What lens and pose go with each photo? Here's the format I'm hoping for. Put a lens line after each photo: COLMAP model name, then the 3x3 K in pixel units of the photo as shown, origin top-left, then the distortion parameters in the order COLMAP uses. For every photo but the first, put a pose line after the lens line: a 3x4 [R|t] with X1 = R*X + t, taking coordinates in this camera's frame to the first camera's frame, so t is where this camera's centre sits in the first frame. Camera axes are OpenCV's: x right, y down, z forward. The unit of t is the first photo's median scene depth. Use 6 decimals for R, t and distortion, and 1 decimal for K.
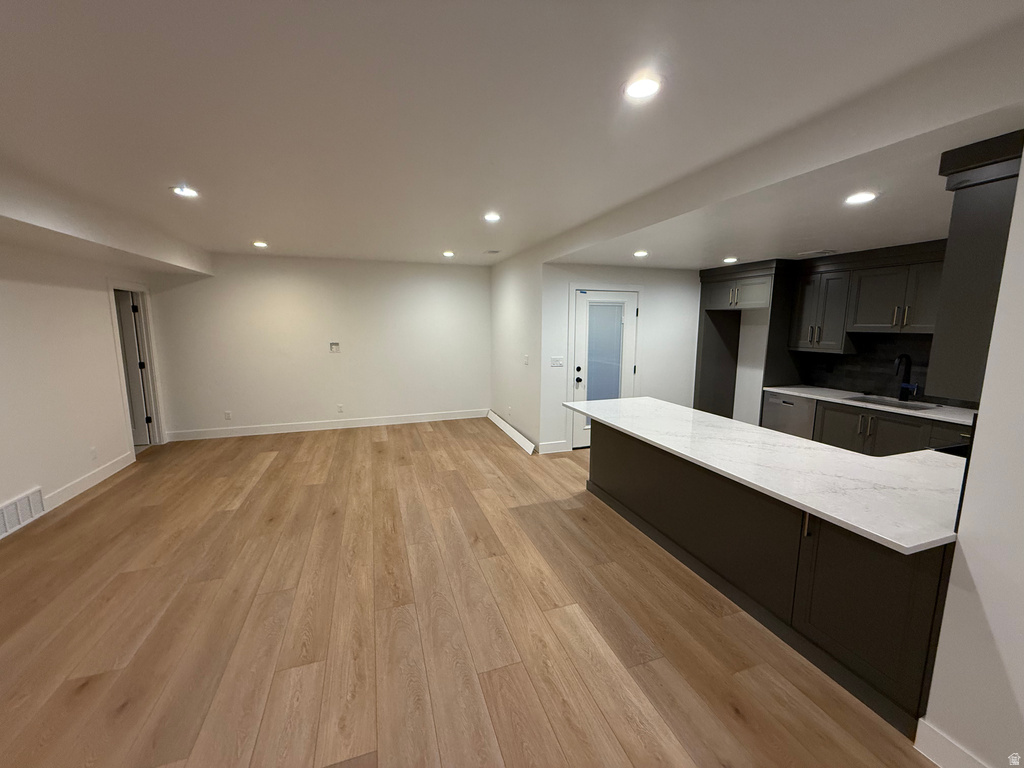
lens RADIAL K [[407.2, 0, 513.6], [0, 407.2, 382.4], [0, 0, 1]] dist [0.001411, -0.000234]
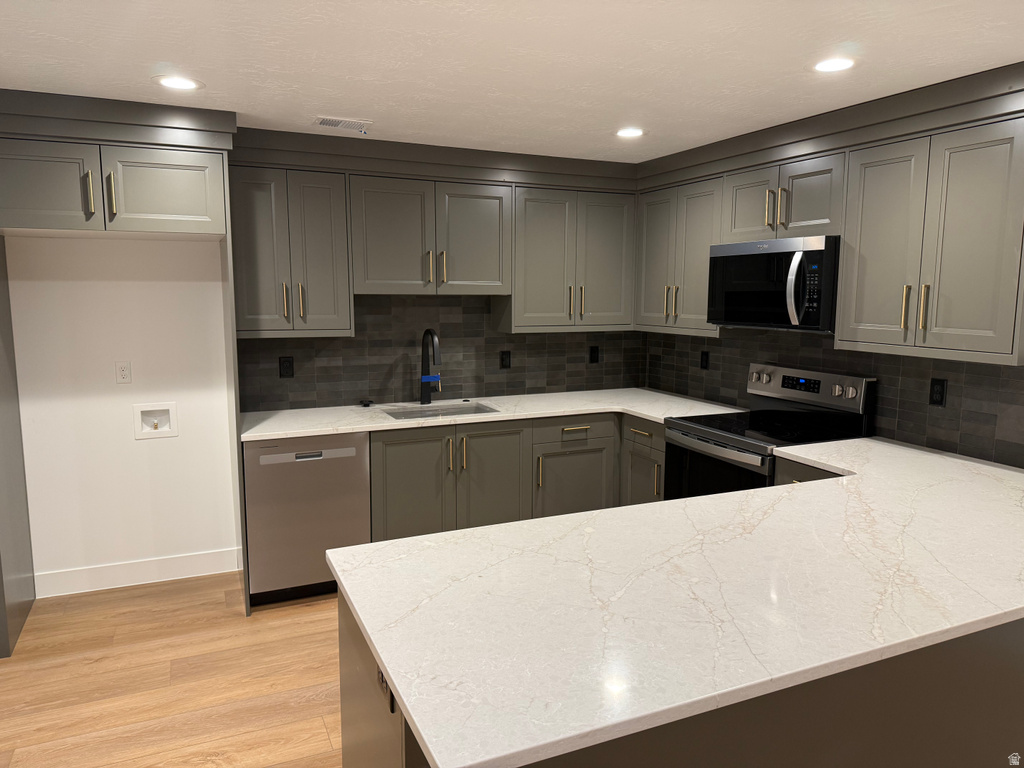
lens RADIAL K [[709.1, 0, 510.8], [0, 709.1, 380.1], [0, 0, 1]] dist [0.013039, -0.001909]
pose [[-0.088756, -0.127669, 0.987838, -0.107424], [0.139658, 0.980360, 0.139250, -0.109528], [-0.986214, 0.150319, -0.069182, 0.845331]]
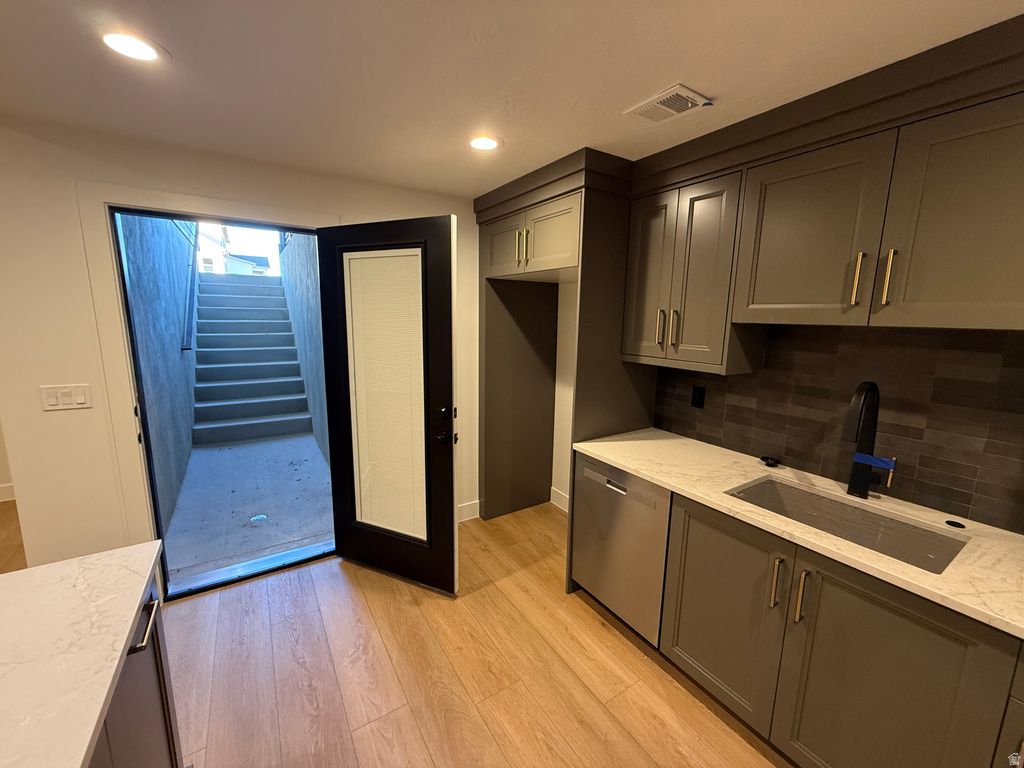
lens RADIAL K [[407.2, 0, 512.1], [0, 407.2, 383.5], [0, 0, 1]] dist [0.001411, -0.000234]
pose [[0.972428, -0.027070, 0.231629, 0.478877], [0.021330, 0.999401, 0.027253, -0.074765], [-0.232228, -0.021561, 0.972422, 0.620133]]
